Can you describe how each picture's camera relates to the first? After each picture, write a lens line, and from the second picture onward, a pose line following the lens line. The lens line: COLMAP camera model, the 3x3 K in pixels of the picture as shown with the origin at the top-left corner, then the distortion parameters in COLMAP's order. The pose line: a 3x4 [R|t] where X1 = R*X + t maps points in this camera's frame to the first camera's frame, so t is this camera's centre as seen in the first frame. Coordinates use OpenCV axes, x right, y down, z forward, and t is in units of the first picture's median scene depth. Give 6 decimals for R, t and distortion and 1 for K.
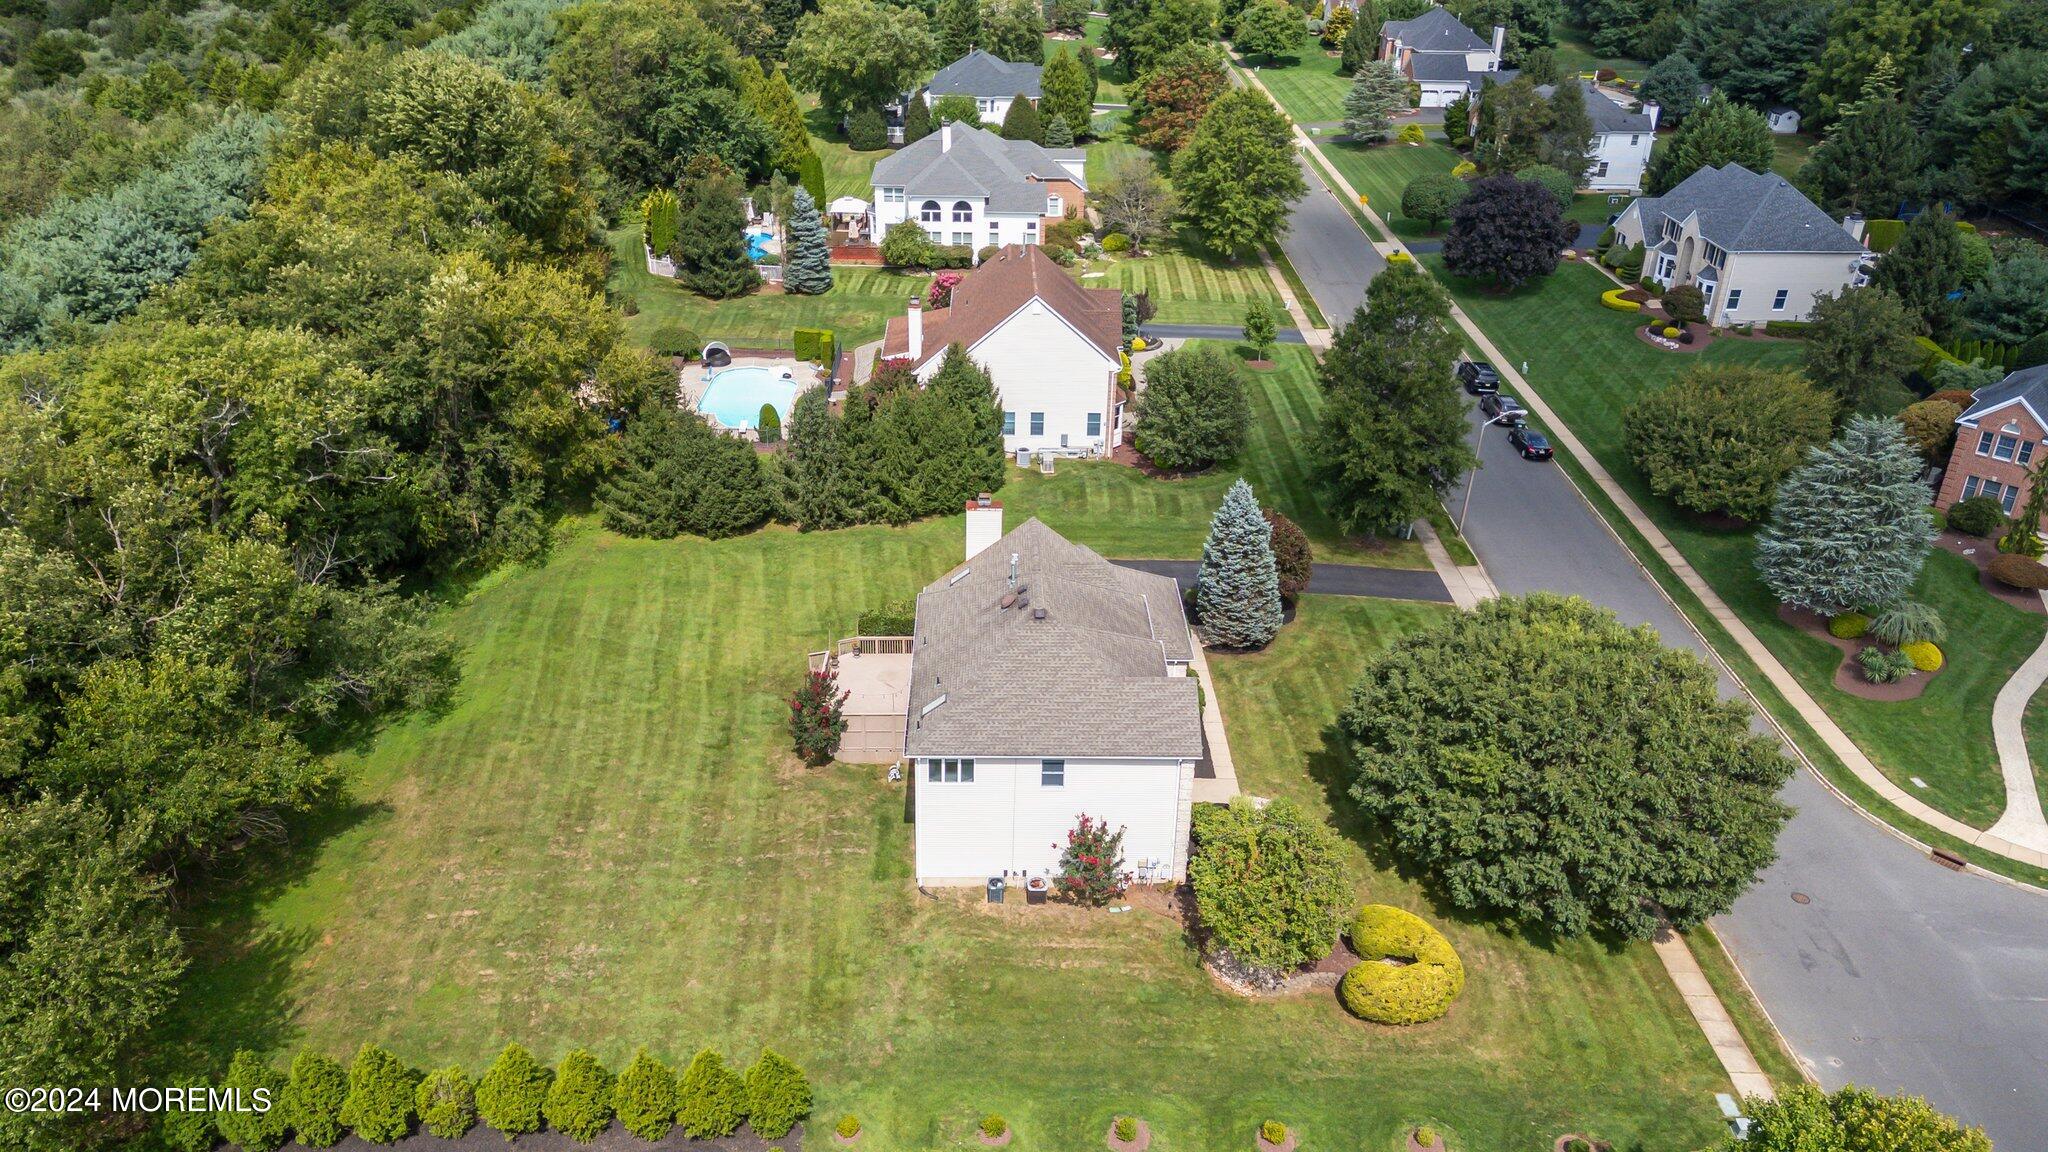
lens RADIAL K [[1504.9, 0, 1021.2], [0, 1504.9, 567.9], [0, 0, 1]] dist [0.098567, -0.094437]
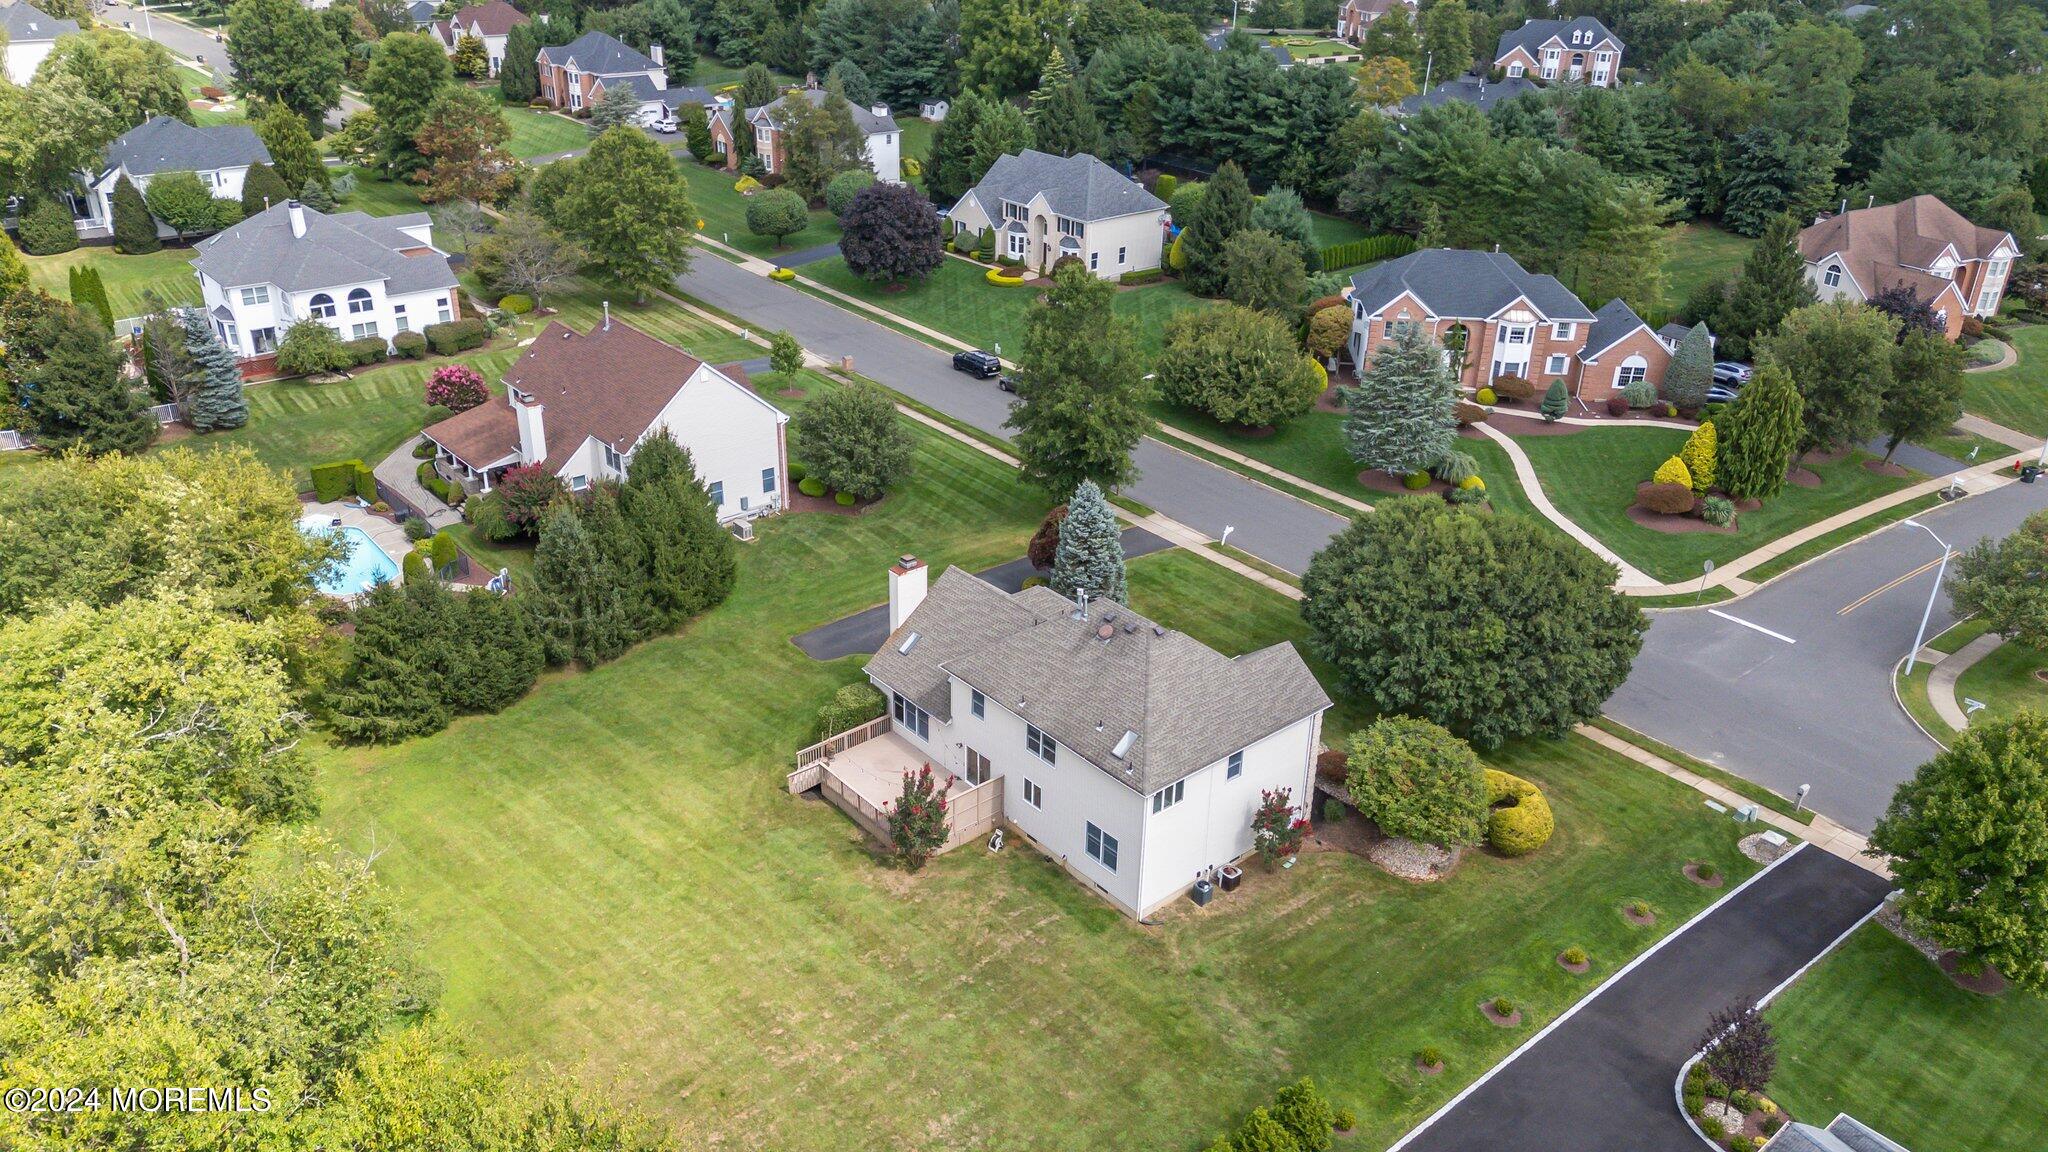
lens RADIAL K [[1494.3, 0, 1019.9], [0, 1494.3, 575.4], [0, 0, 1]] dist [0.107787, -0.118736]
pose [[0.774976, -0.281580, 0.565796, -0.345915], [0.280401, 0.955515, 0.091465, -0.070305], [-0.566381, 0.087767, 0.819457, 0.100600]]
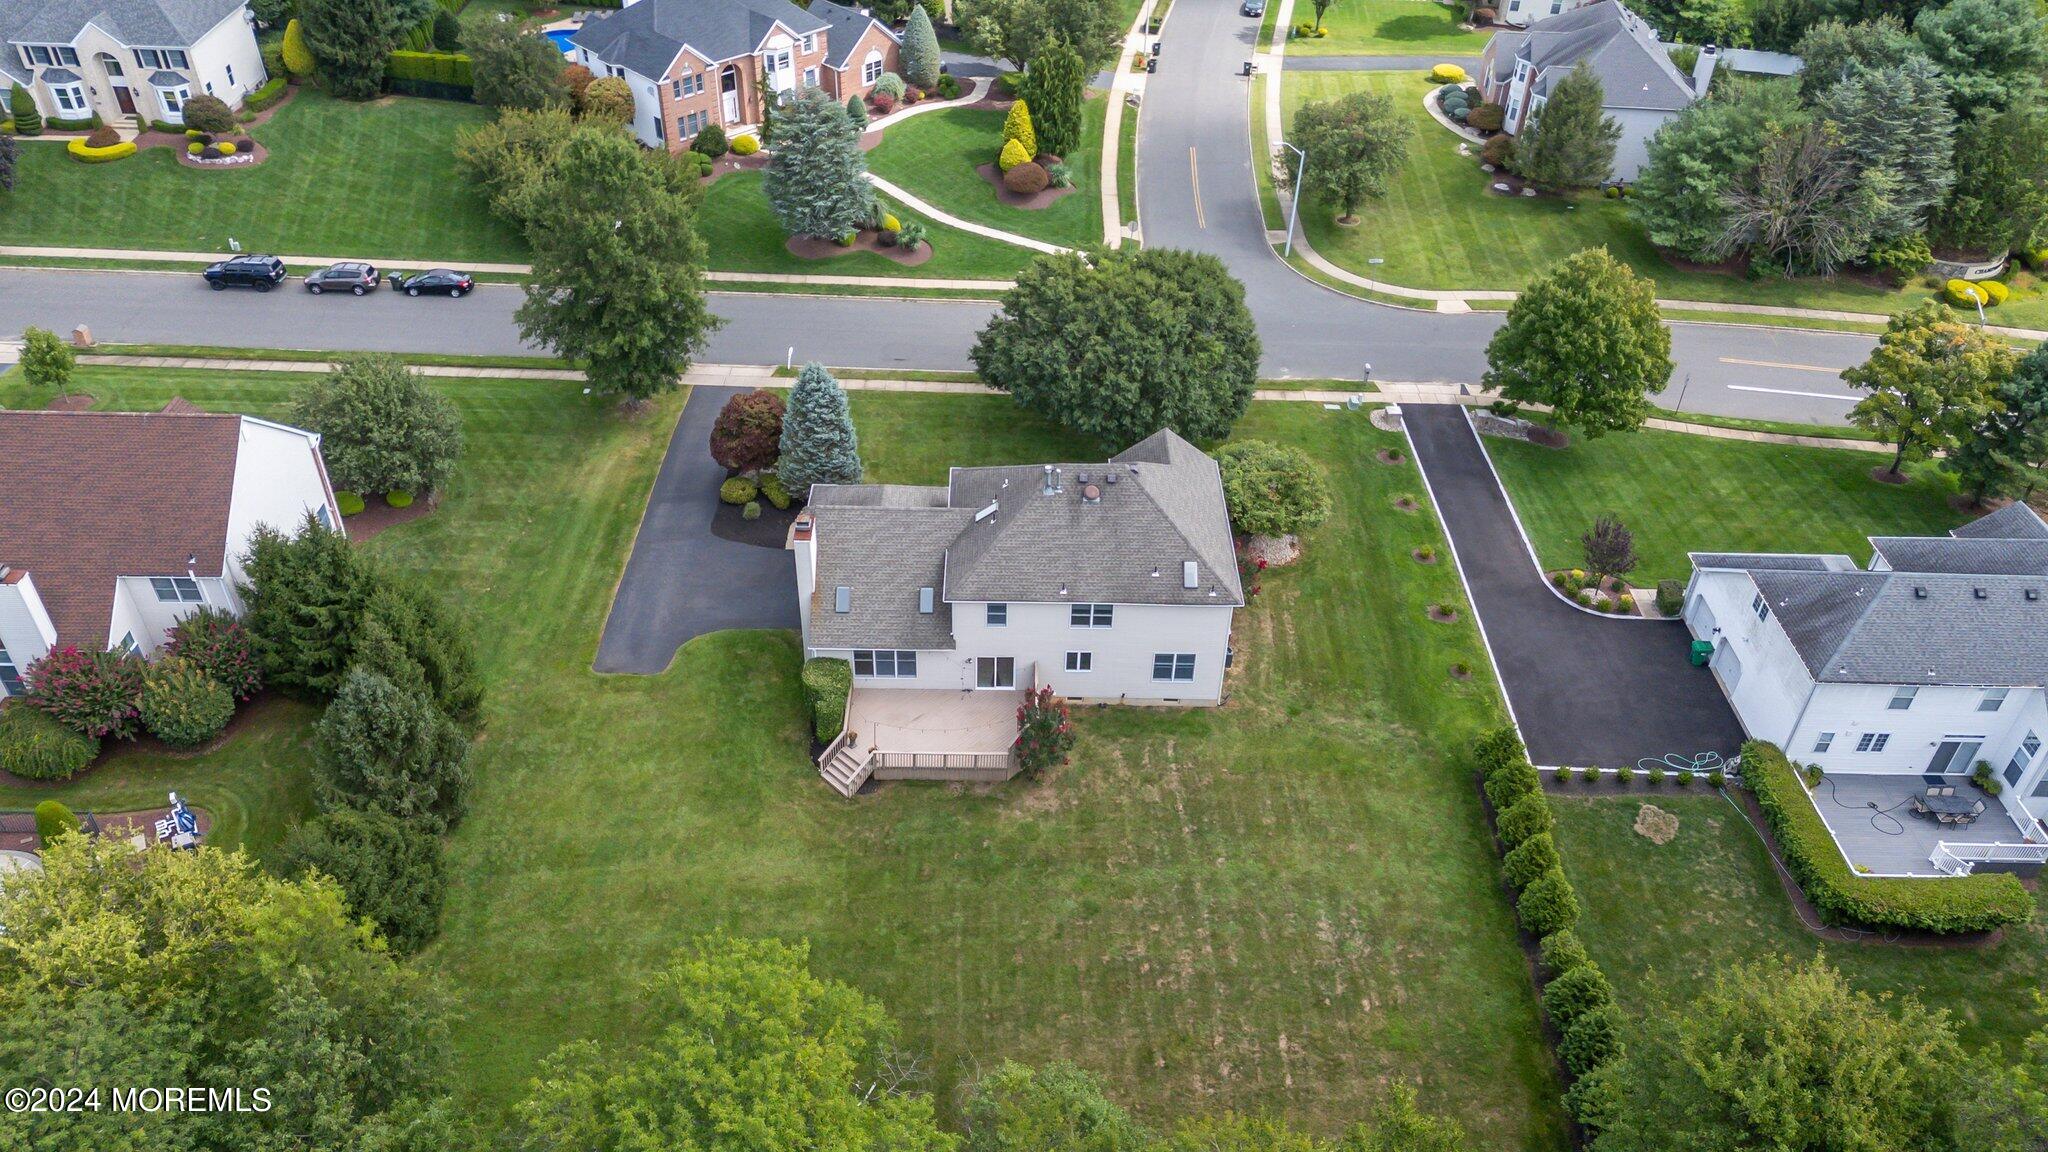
lens RADIAL K [[1504.9, 0, 1021.2], [0, 1504.9, 567.9], [0, 0, 1]] dist [0.098567, -0.094437]
pose [[0.015261, -0.629915, 0.776514, -0.490763], [0.429493, 0.705439, 0.563818, -0.318218], [-0.902941, 0.324903, 0.281310, 0.417030]]
